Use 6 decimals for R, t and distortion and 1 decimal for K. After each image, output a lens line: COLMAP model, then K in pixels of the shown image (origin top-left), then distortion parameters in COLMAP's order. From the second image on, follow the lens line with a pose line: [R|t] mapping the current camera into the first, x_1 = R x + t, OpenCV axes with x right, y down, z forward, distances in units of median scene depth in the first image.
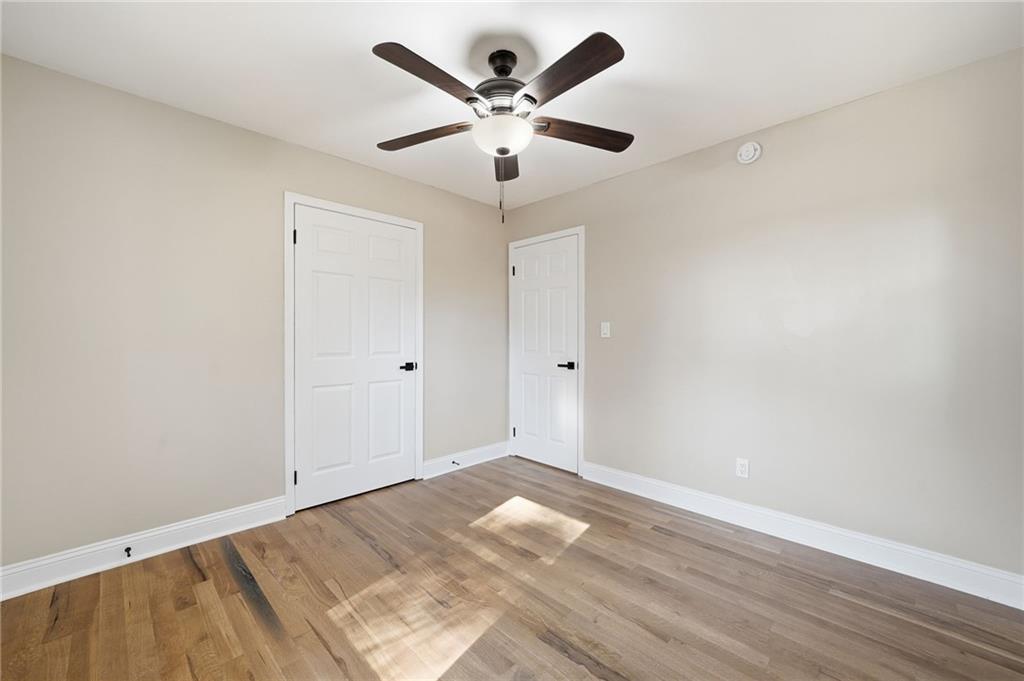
lens RADIAL K [[405.6, 0, 510.1], [0, 405.6, 337.6], [0, 0, 1]] dist [0.000645, 0.000019]
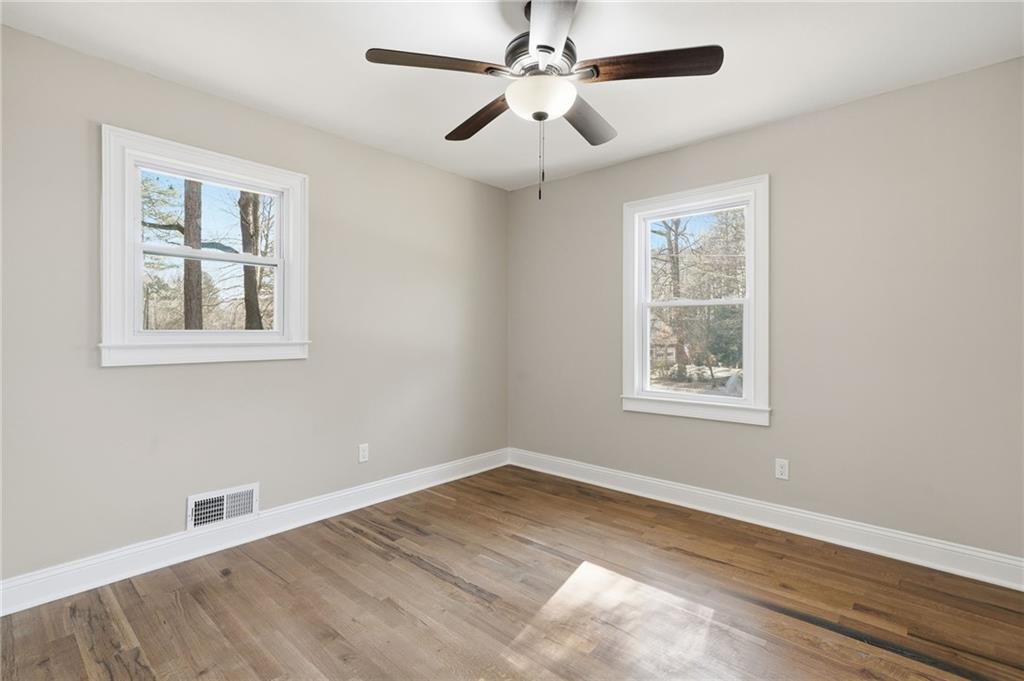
lens RADIAL K [[477.1, 0, 515.8], [0, 477.1, 324.8], [0, 0, 1]] dist [0.002213, 0.000670]
pose [[-0.998370, -0.001677, -0.057047, 0.094693], [-0.001862, 0.999993, 0.003197, -0.018928], [0.057041, 0.003298, -0.998366, 2.117421]]
